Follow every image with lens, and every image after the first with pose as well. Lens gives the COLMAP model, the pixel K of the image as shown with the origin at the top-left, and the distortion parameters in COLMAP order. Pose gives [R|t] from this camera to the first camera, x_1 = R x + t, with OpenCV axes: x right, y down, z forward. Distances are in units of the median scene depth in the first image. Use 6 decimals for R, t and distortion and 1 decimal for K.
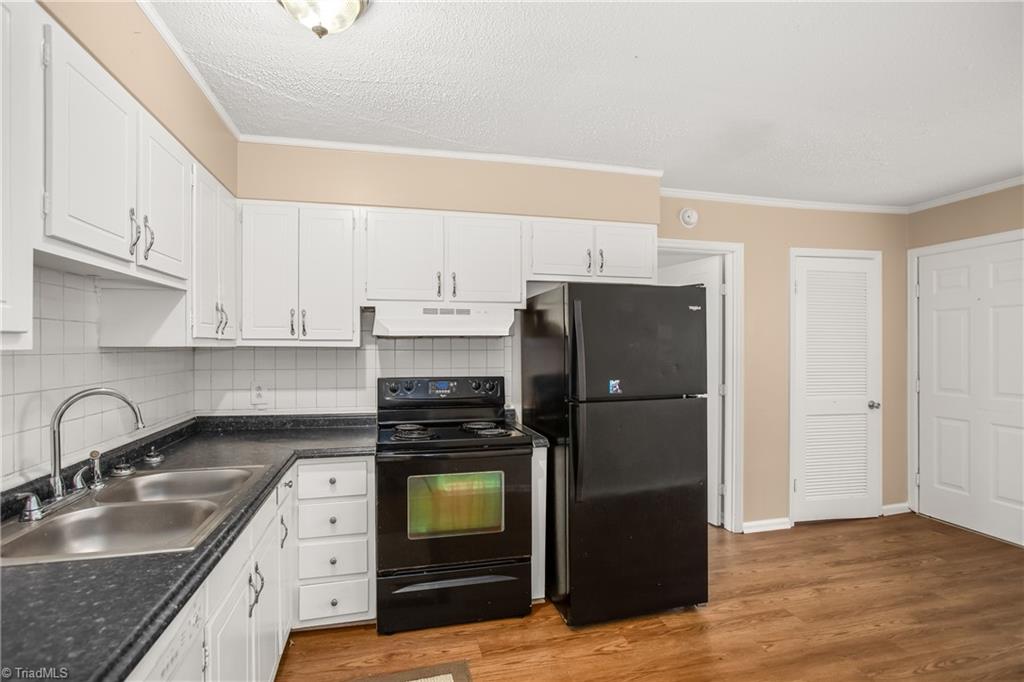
lens RADIAL K [[493.1, 0, 515.5], [0, 493.1, 342.7], [0, 0, 1]] dist [-0.023902, 0.007351]
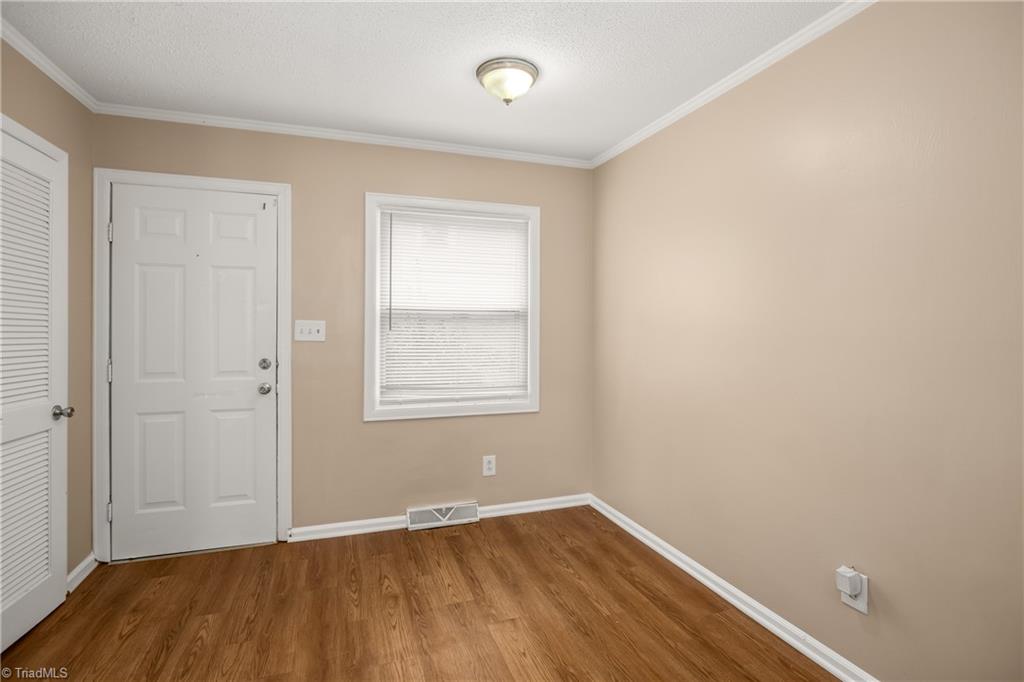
lens RADIAL K [[493.1, 0, 517.3], [0, 493.1, 330.0], [0, 0, 1]] dist [-0.023902, 0.007351]
pose [[-0.060838, 0.002508, 0.998145, 0.160610], [0.000275, 0.999997, -0.002496, 0.040869], [-0.998148, 0.000123, -0.060838, 0.634793]]
